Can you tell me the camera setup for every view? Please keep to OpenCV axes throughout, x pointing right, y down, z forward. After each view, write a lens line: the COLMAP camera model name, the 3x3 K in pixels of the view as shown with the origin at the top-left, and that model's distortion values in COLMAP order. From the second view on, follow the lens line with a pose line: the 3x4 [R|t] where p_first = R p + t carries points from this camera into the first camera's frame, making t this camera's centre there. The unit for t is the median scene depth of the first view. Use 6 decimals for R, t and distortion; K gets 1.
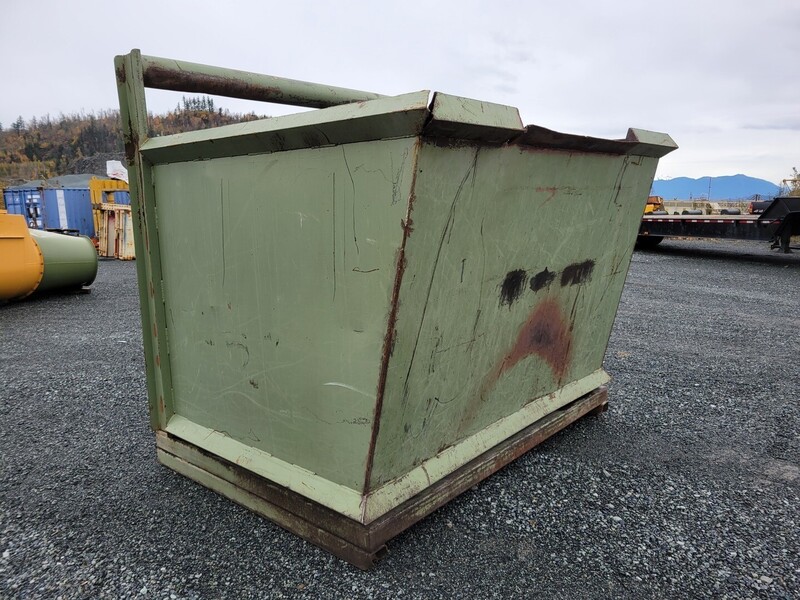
lens RADIAL K [[597.9, 0, 399.7], [0, 597.9, 305.8], [0, 0, 1]] dist [0.048389, -0.008100]
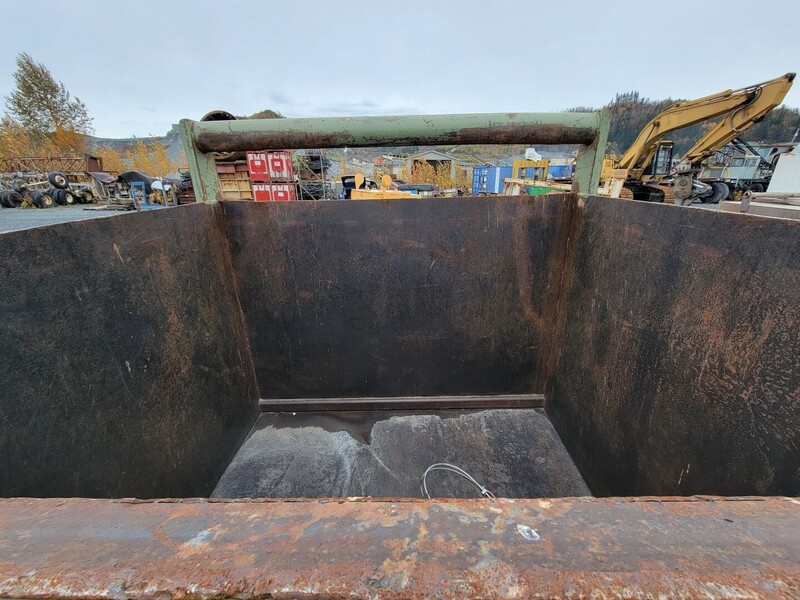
lens RADIAL K [[324.8, 0, 401.1], [0, 324.8, 300.3], [0, 0, 1]] dist [-0.001715, -0.000948]
pose [[0.657959, 0.287062, -0.696194, 0.329734], [-0.127562, 0.953620, 0.272650, -0.332343], [0.742171, -0.090584, 0.664060, 0.902522]]
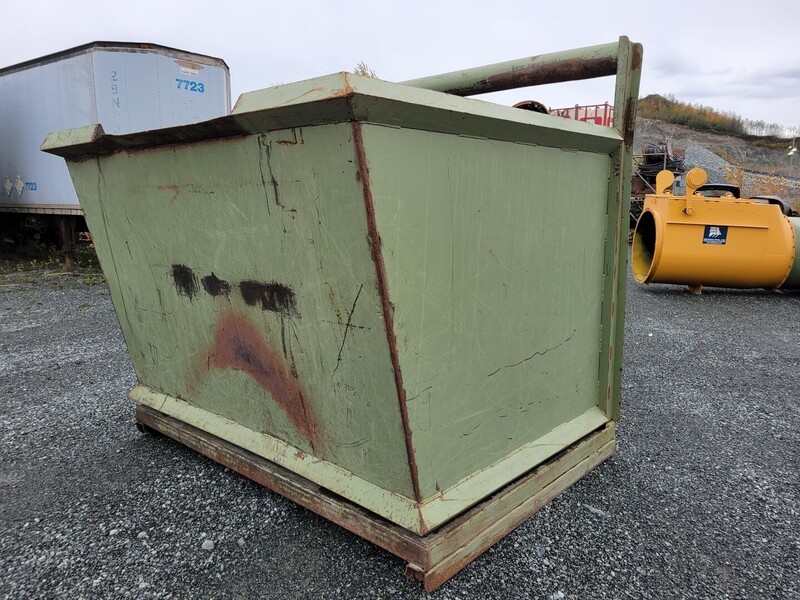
lens RADIAL K [[597.9, 0, 392.7], [0, 597.9, 299.8], [0, 0, 1]] dist [0.048389, -0.008100]
pose [[-0.018253, 0.183156, -0.982914, 1.164539], [-0.169552, 0.968273, 0.183577, -0.242188], [0.985352, 0.170006, 0.013381, 1.288995]]
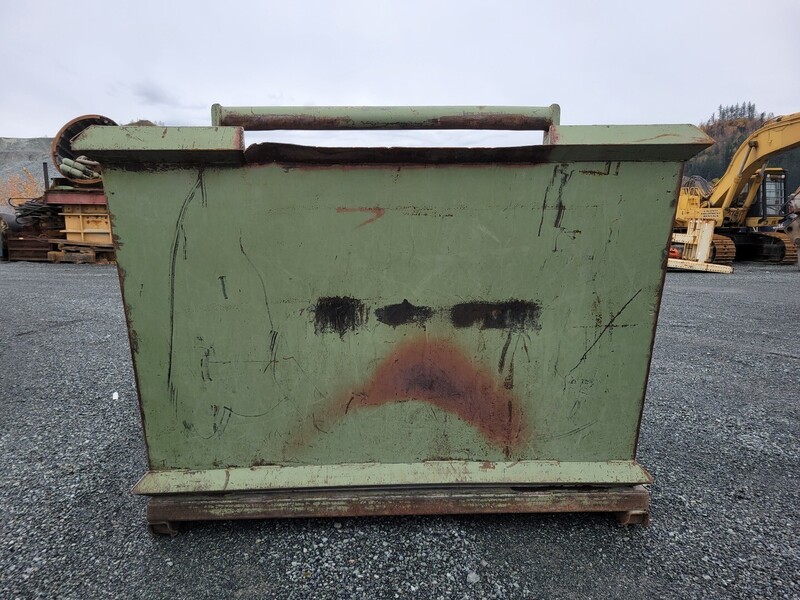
lens RADIAL K [[597.9, 0, 392.1], [0, 597.9, 301.7], [0, 0, 1]] dist [0.048389, -0.008100]
pose [[0.687005, 0.113482, -0.717737, 0.860002], [-0.135875, 0.990371, 0.026530, -0.083105], [0.713836, 0.079296, 0.695809, 0.401635]]
